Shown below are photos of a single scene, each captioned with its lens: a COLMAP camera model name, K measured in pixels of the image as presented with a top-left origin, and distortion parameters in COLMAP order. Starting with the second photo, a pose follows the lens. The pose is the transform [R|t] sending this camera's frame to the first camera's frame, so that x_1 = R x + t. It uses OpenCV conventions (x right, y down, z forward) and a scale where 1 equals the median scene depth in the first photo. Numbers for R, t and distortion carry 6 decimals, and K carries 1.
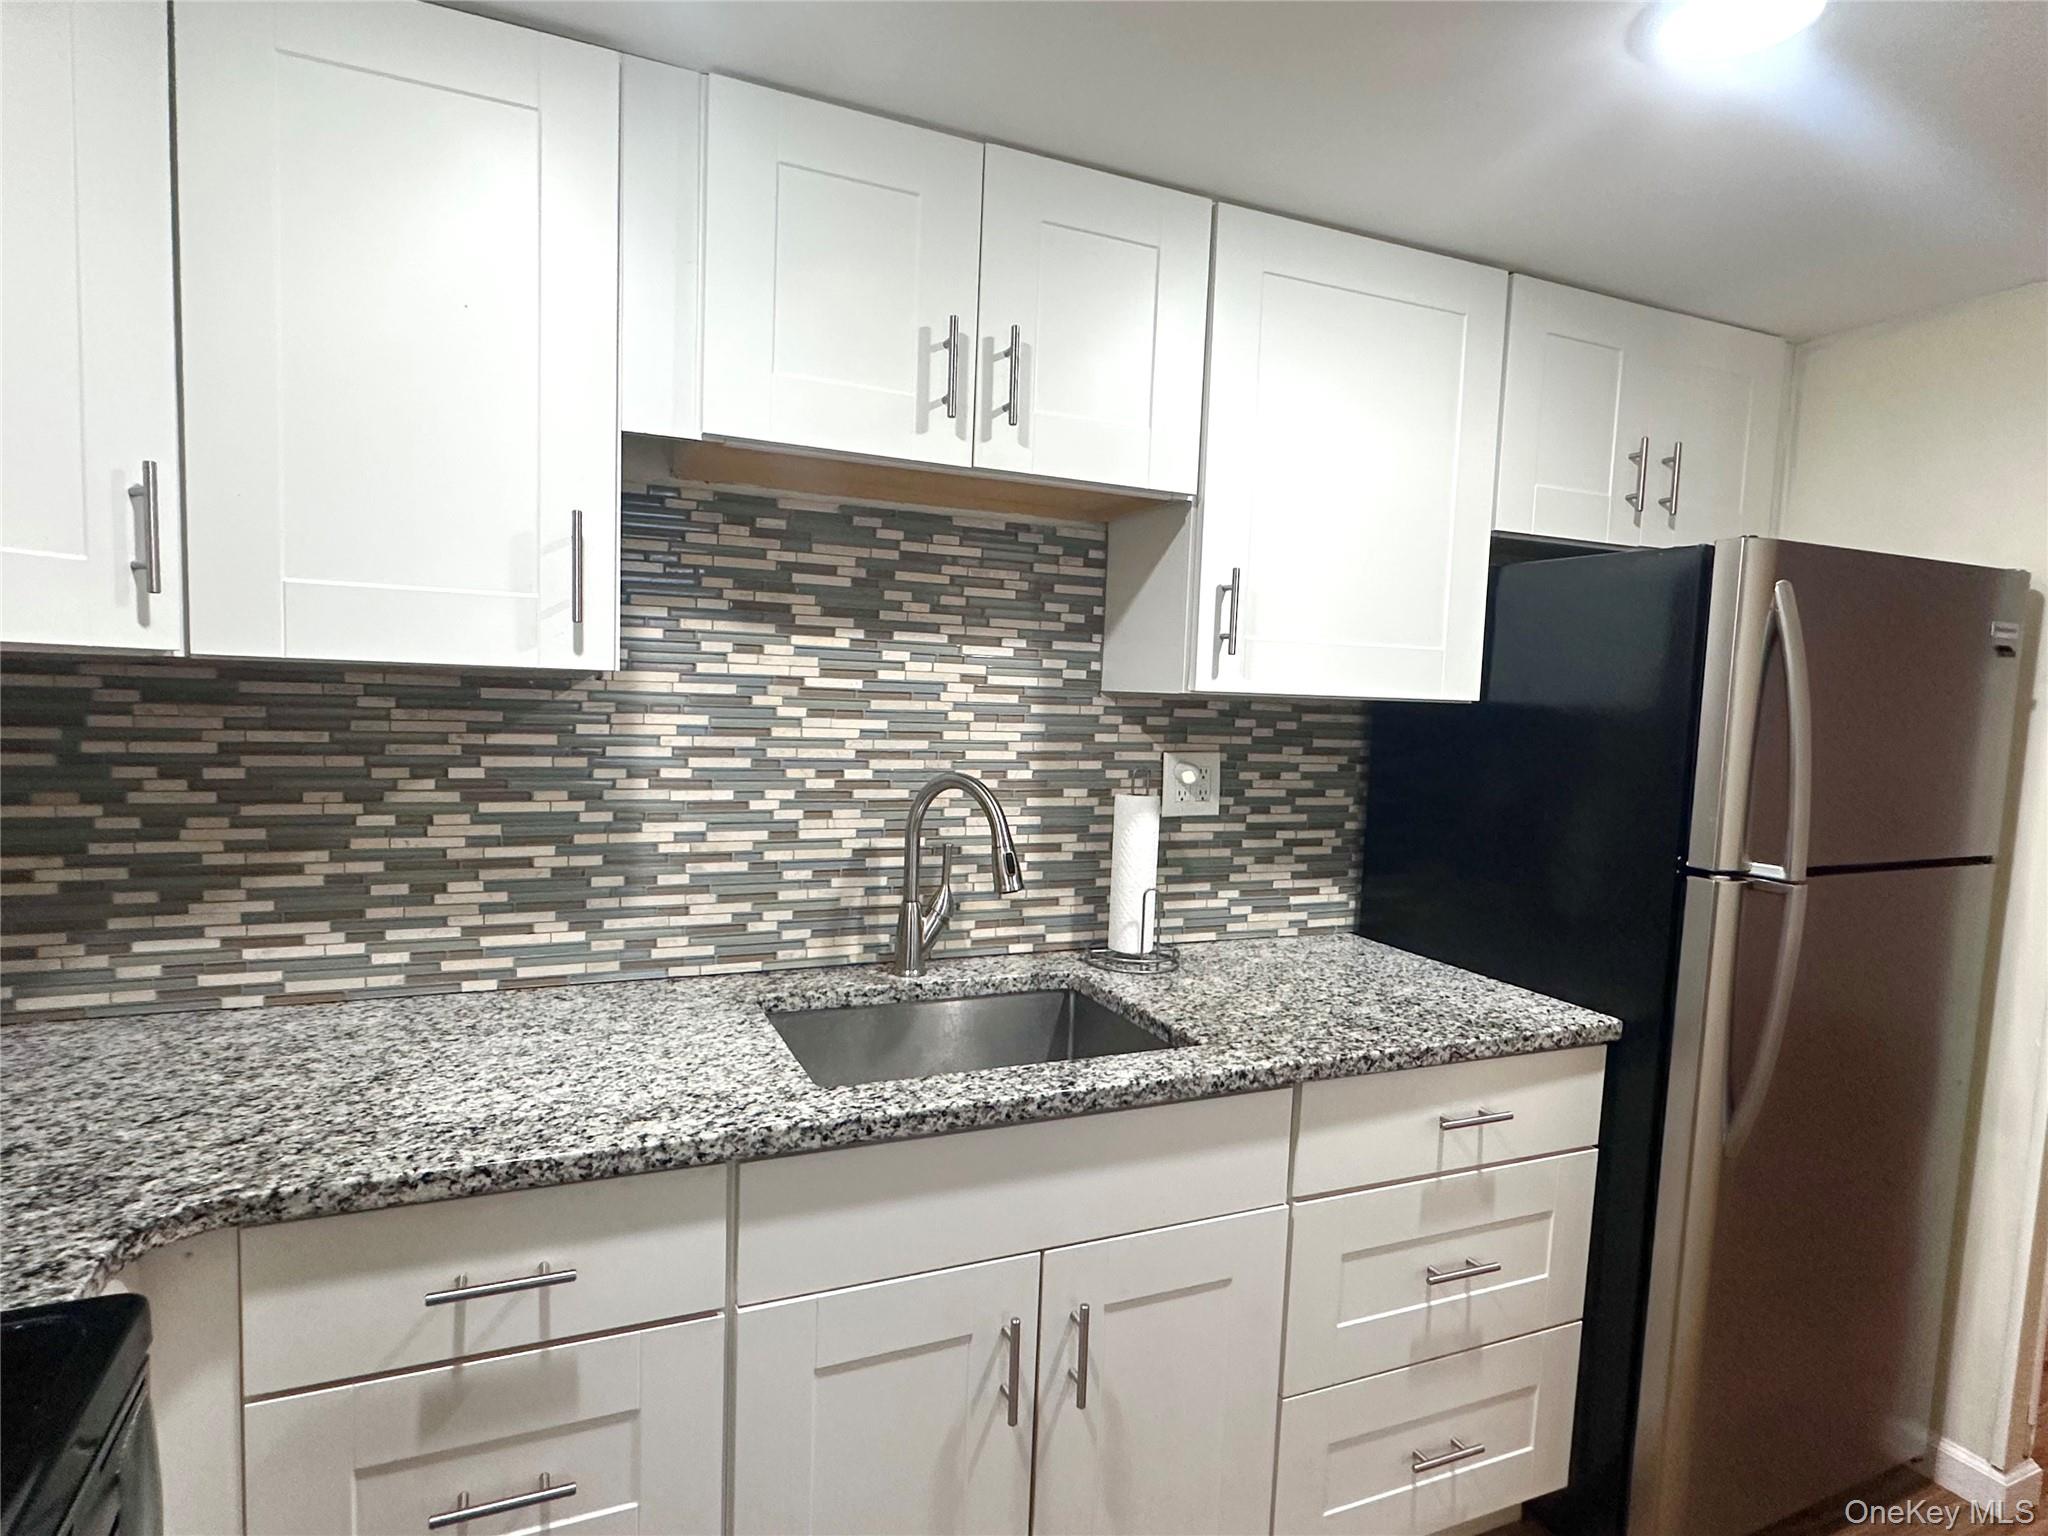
lens RADIAL K [[1110.1, 0, 1015.6], [0, 1110.1, 777.6], [0, 0, 1]] dist [-0.003022, 0.001363]
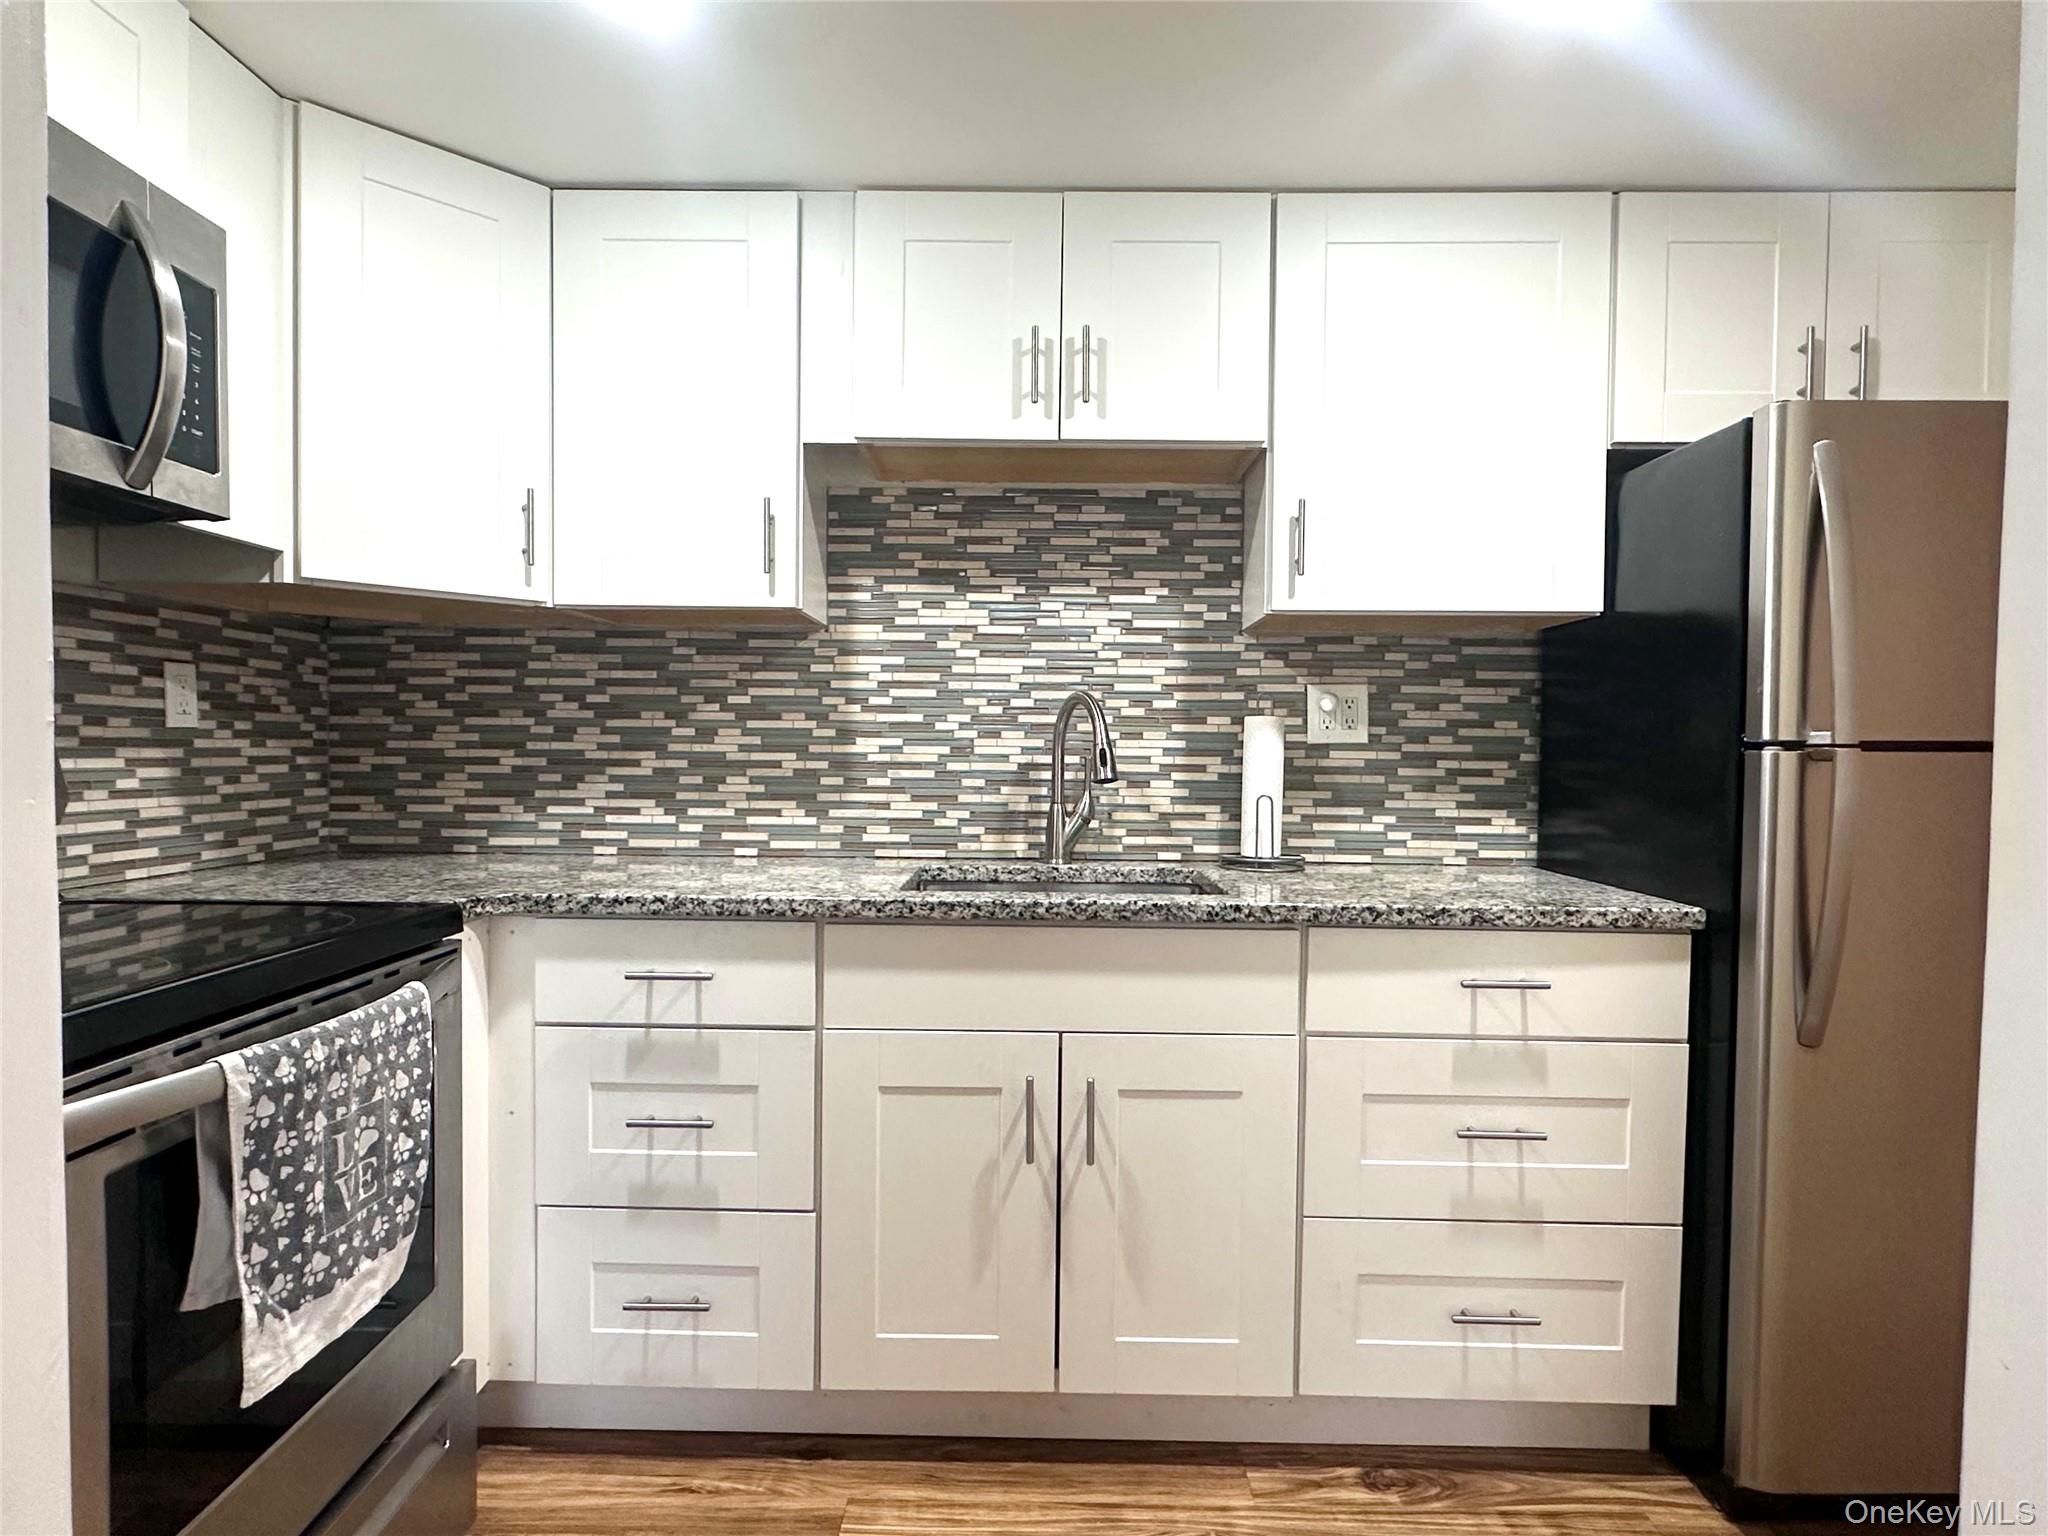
lens RADIAL K [[1172.4, 0, 1013.8], [0, 1172.4, 773.8], [0, 0, 1]] dist [-0.002062, 0.002020]
pose [[0.908391, -0.016484, -0.417796, 0.417054], [-0.011402, 0.997874, -0.064162, 0.169137], [0.417966, 0.063048, 0.906272, -0.193822]]
